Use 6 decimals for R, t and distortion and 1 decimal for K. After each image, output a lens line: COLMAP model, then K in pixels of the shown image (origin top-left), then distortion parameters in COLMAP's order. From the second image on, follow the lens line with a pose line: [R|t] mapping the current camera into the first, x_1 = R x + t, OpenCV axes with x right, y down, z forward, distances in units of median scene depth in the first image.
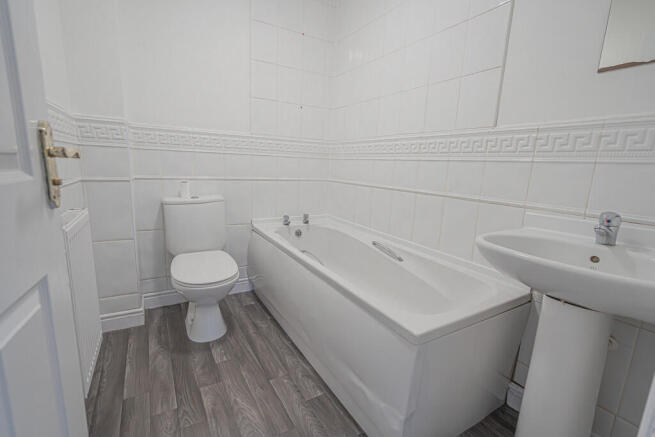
lens RADIAL K [[299.5, 0, 326.0], [0, 299.5, 221.2], [0, 0, 1]] dist [-0.002311, 0.000248]
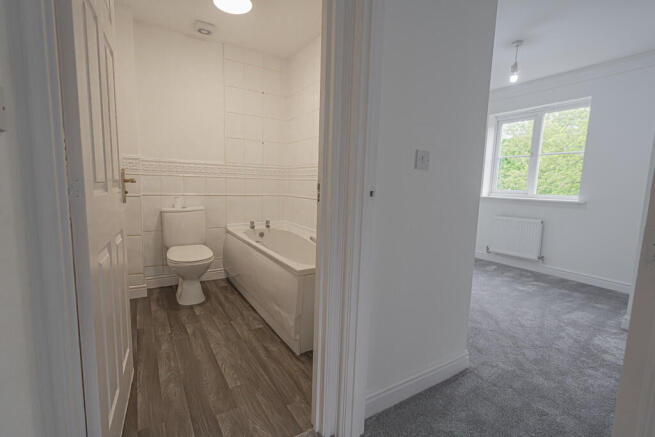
lens RADIAL K [[299.5, 0, 326.4], [0, 299.5, 220.6], [0, 0, 1]] dist [-0.002311, 0.000248]
pose [[0.999520, -0.015671, 0.026721, 0.220450], [0.017374, 0.997751, -0.064740, 0.094337], [-0.025646, 0.065173, 0.997544, -0.480212]]
